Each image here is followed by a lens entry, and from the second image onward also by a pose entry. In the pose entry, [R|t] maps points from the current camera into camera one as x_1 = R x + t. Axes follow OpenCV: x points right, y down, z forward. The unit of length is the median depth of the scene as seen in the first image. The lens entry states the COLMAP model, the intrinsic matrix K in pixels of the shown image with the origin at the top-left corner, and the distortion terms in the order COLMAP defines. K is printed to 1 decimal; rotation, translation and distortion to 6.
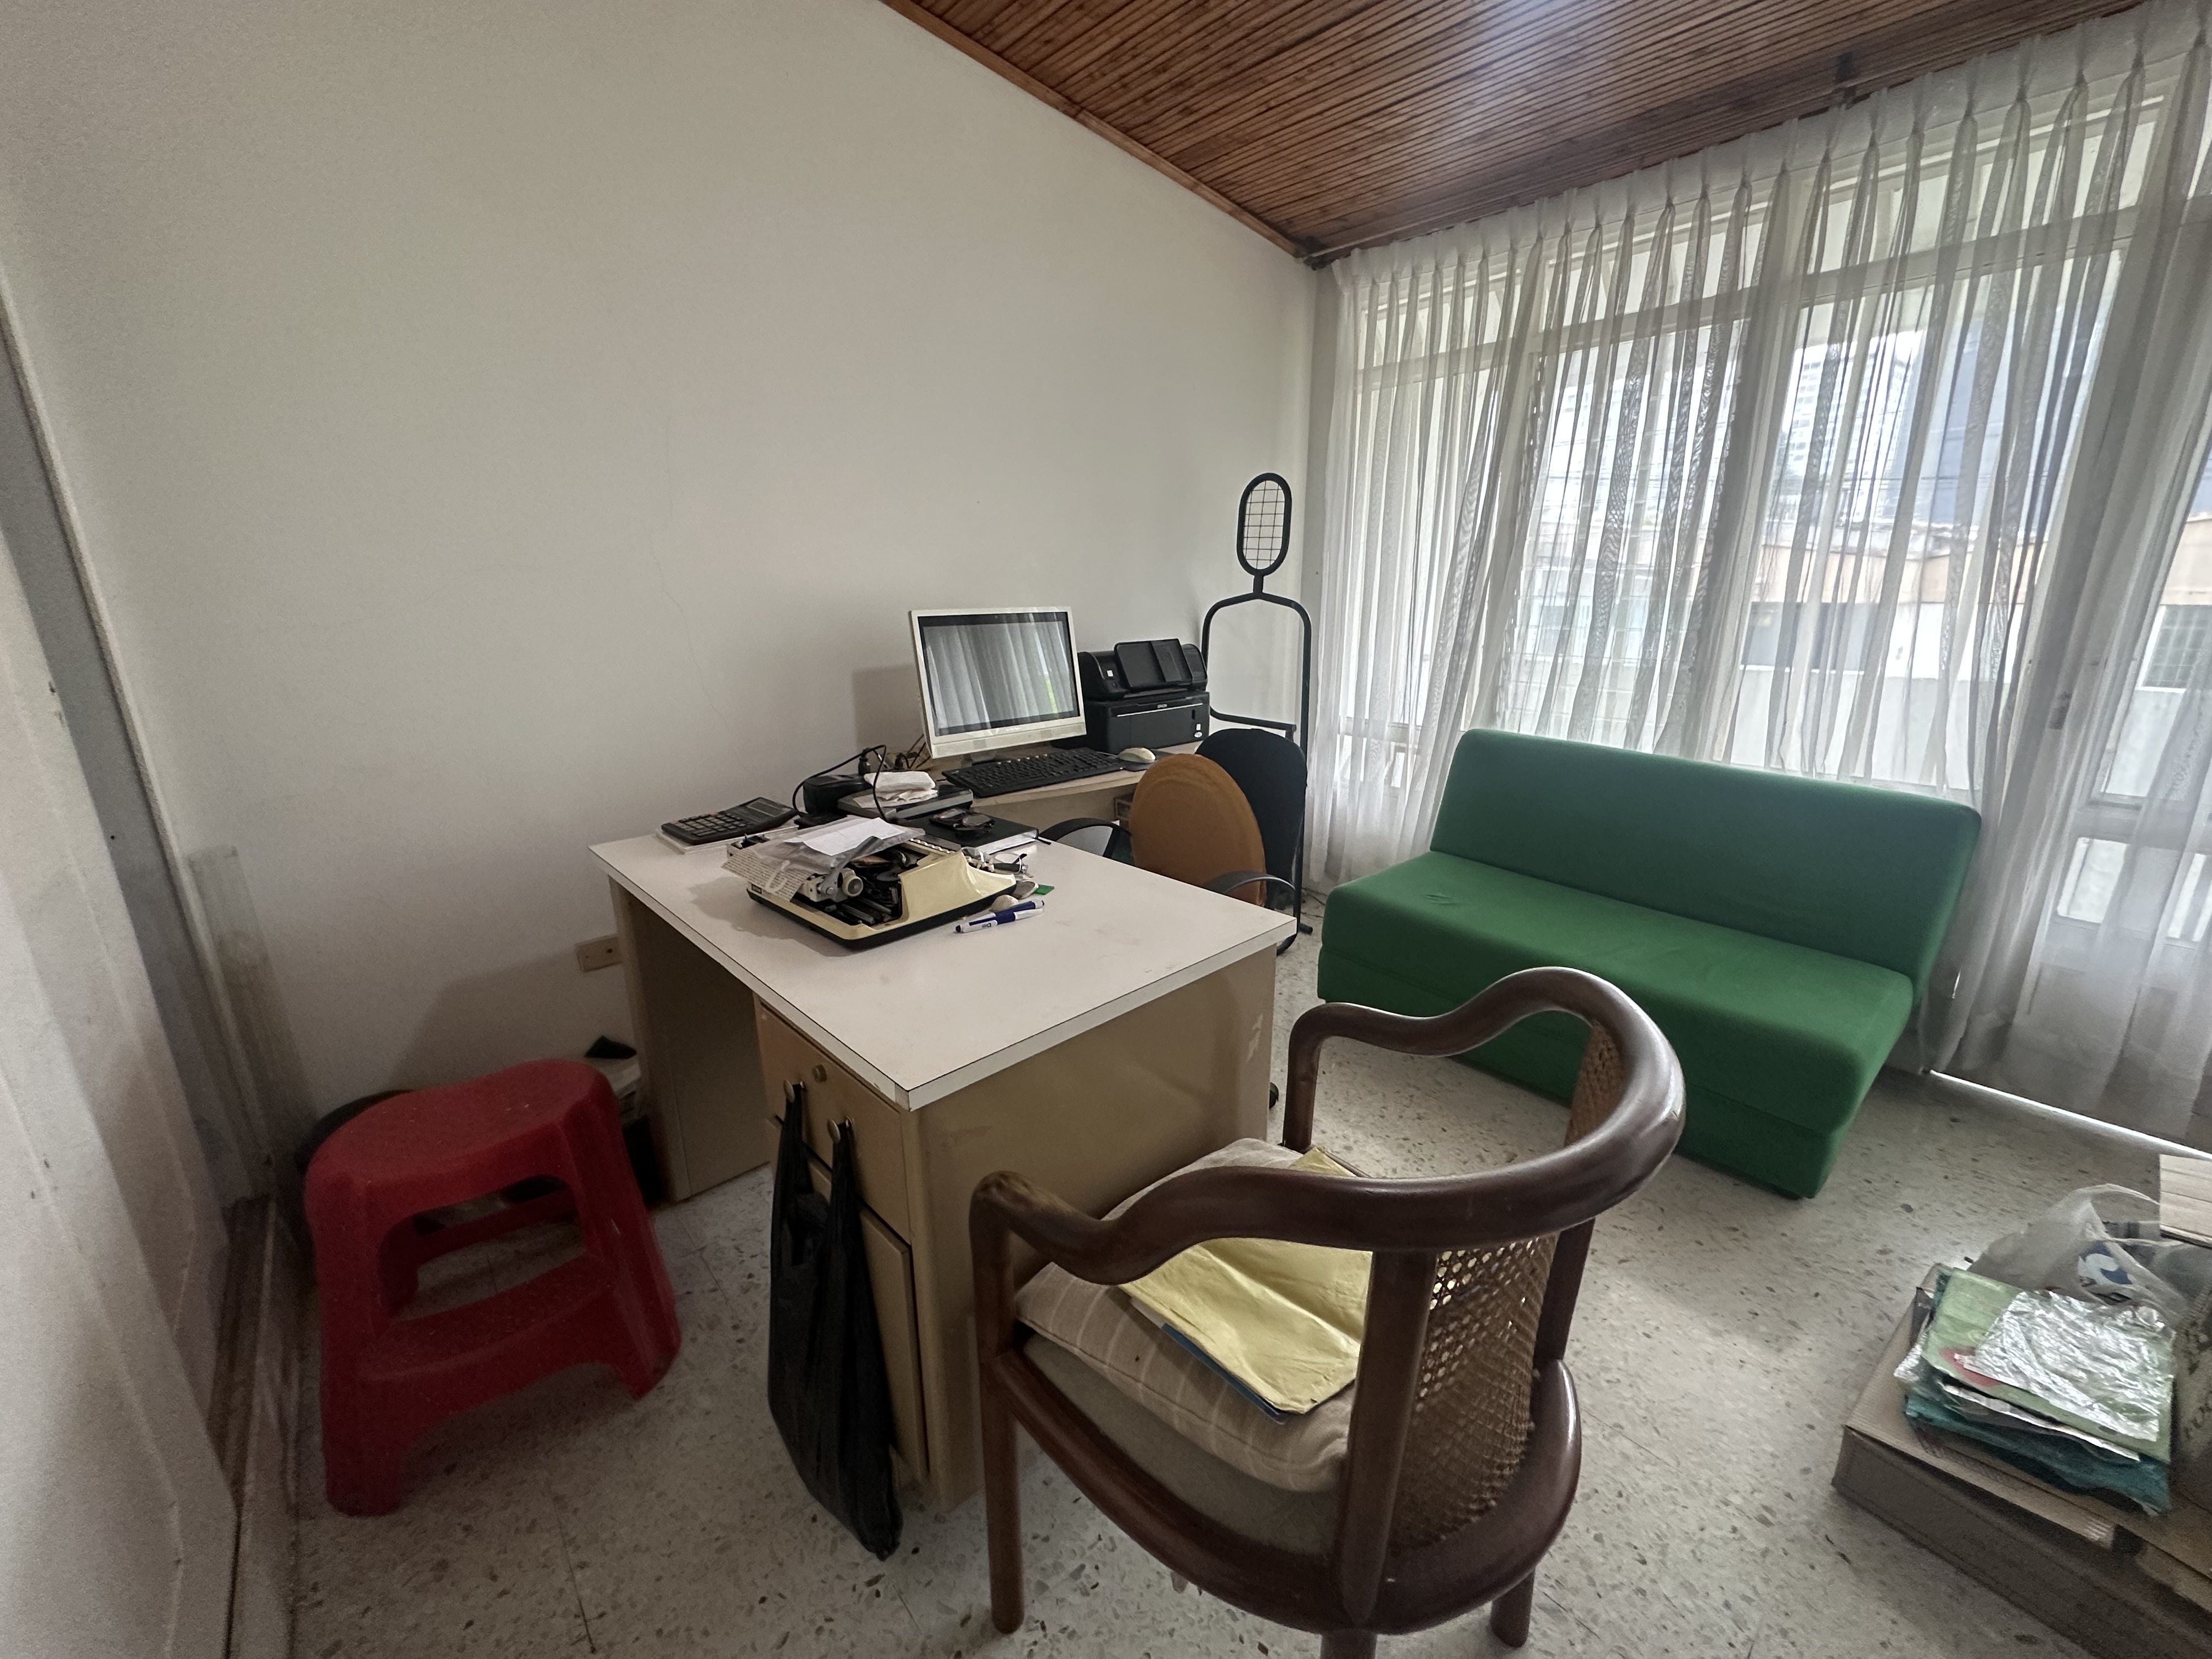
lens RADIAL K [[885.5, 0, 1101.4], [0, 885.5, 826.1], [0, 0, 1]] dist [-0.003602, 0.000964]
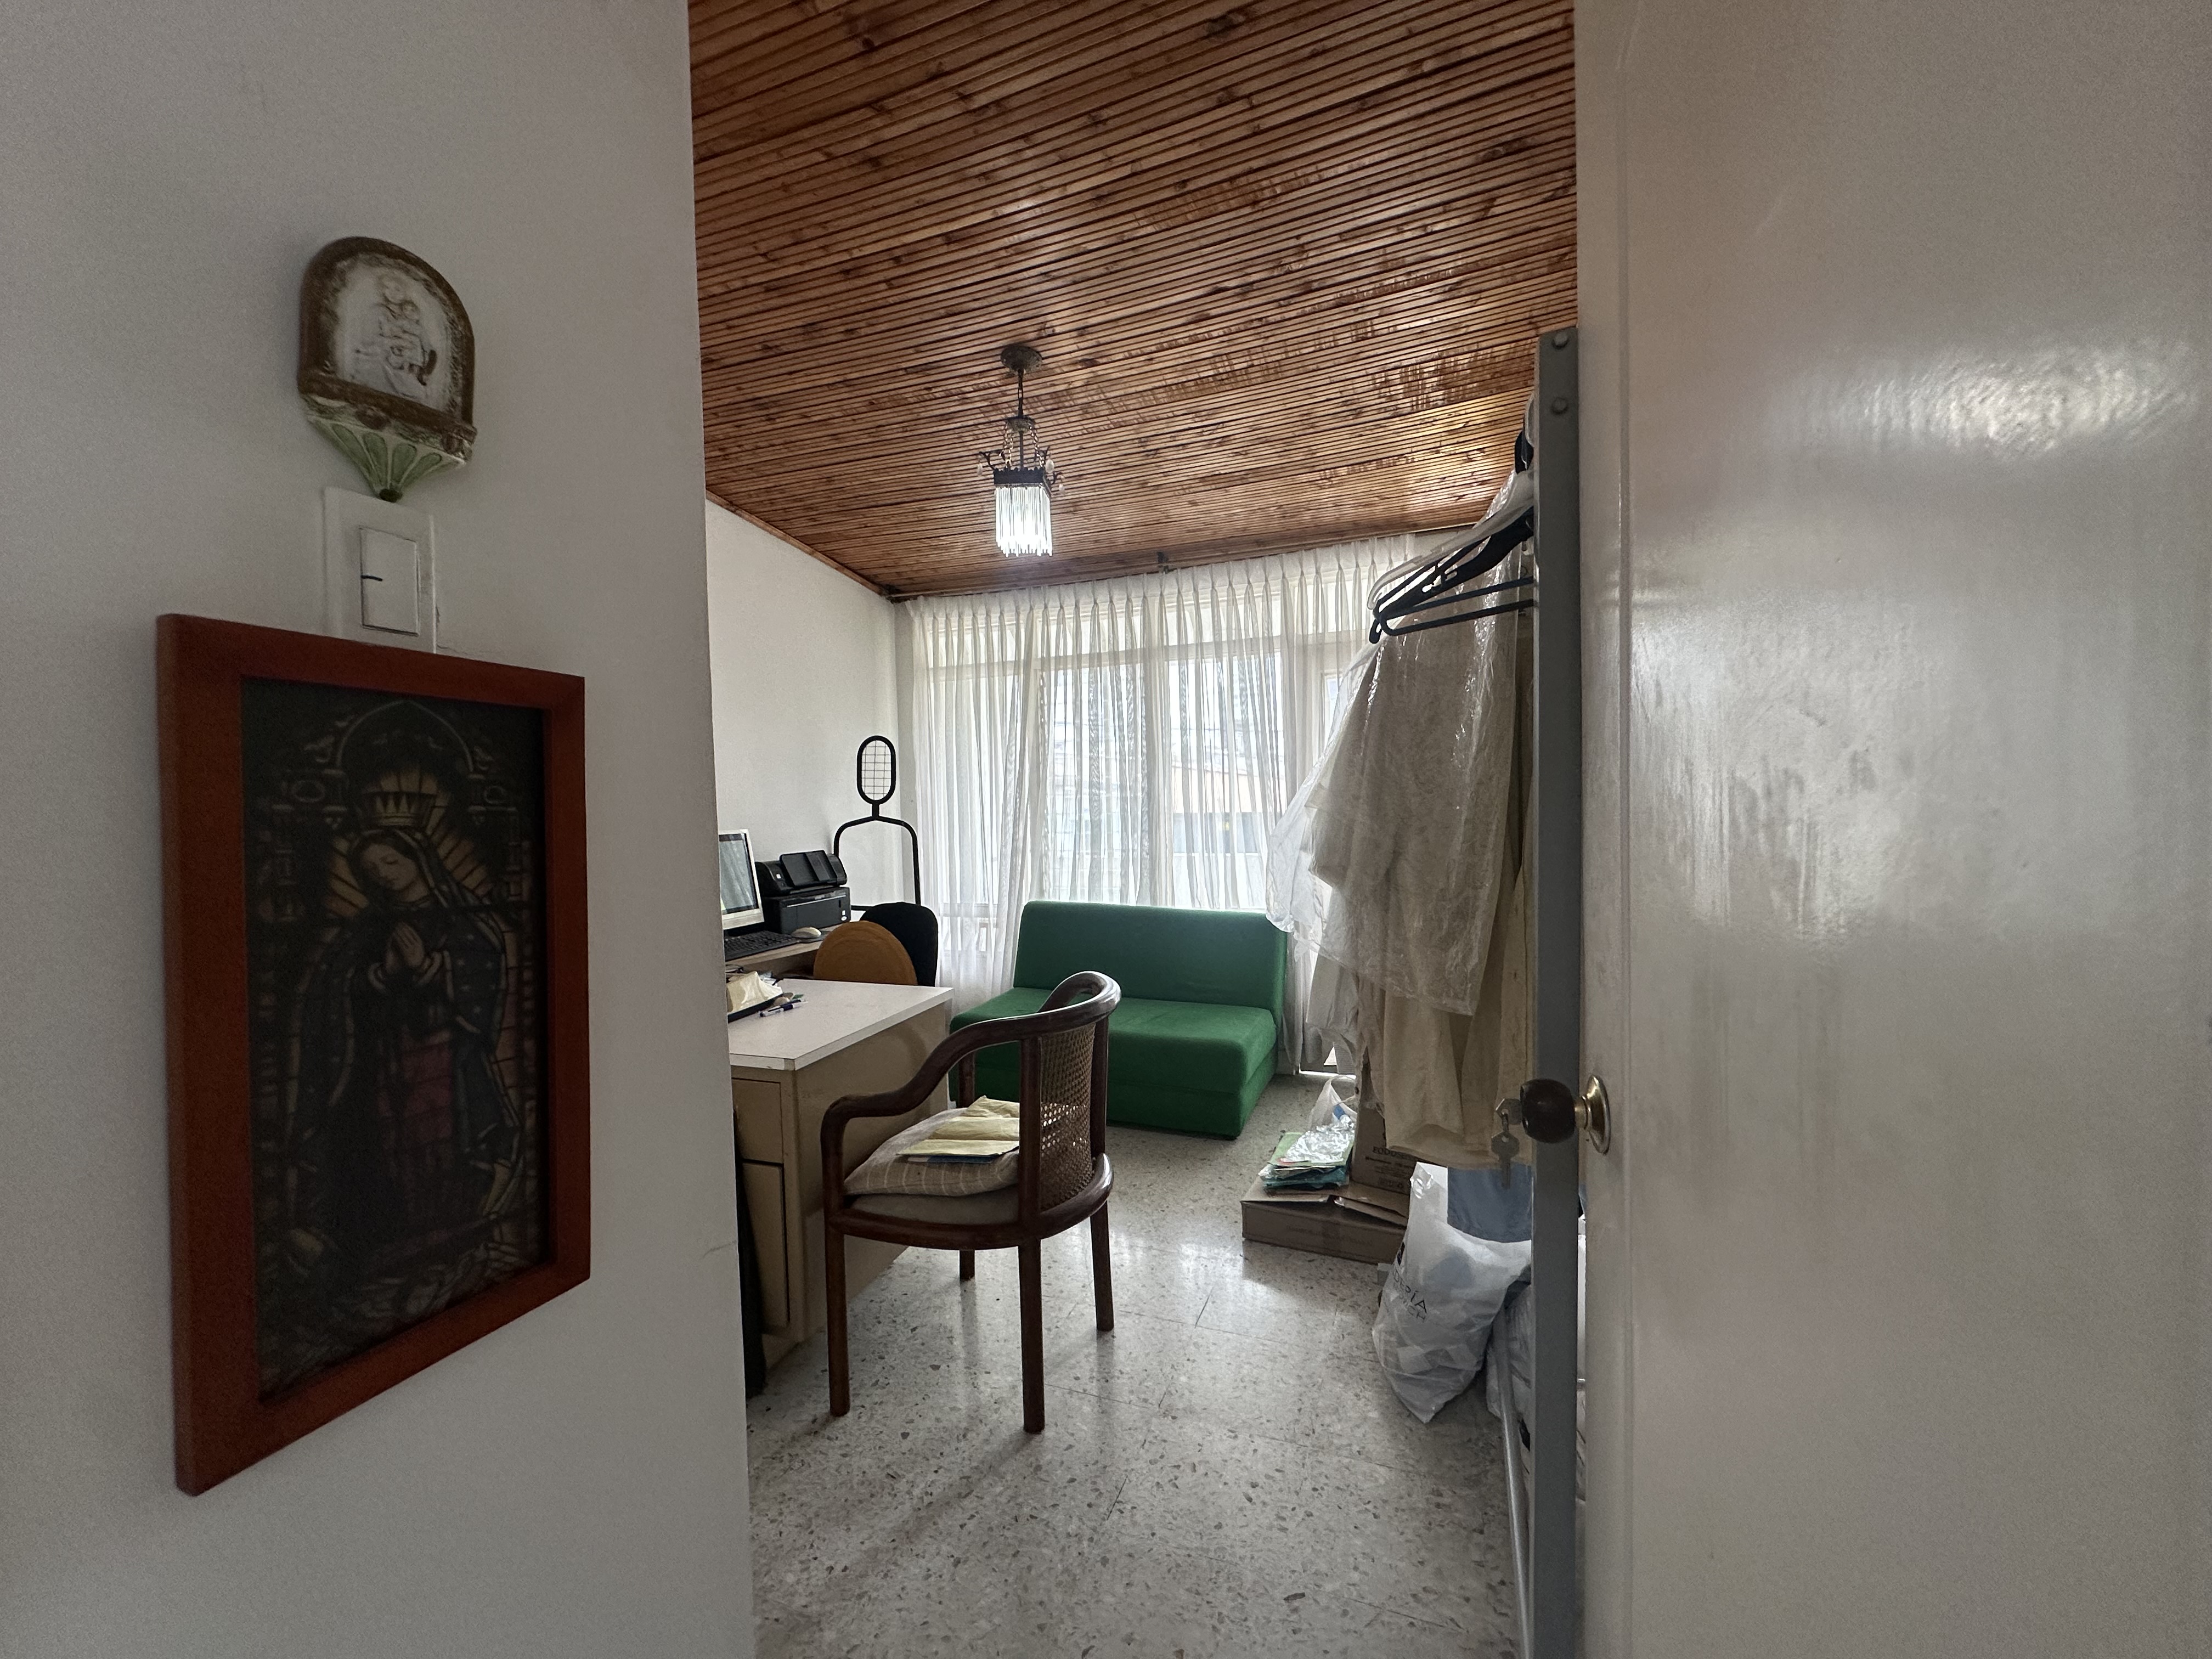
lens RADIAL K [[885.5, 0, 1095.7], [0, 885.5, 826.6], [0, 0, 1]] dist [-0.003602, 0.000964]
pose [[0.889188, -0.031863, 0.456432, -0.160790], [0.140805, 0.968216, -0.206717, 0.093796], [-0.435338, 0.248078, 0.865412, -0.370687]]
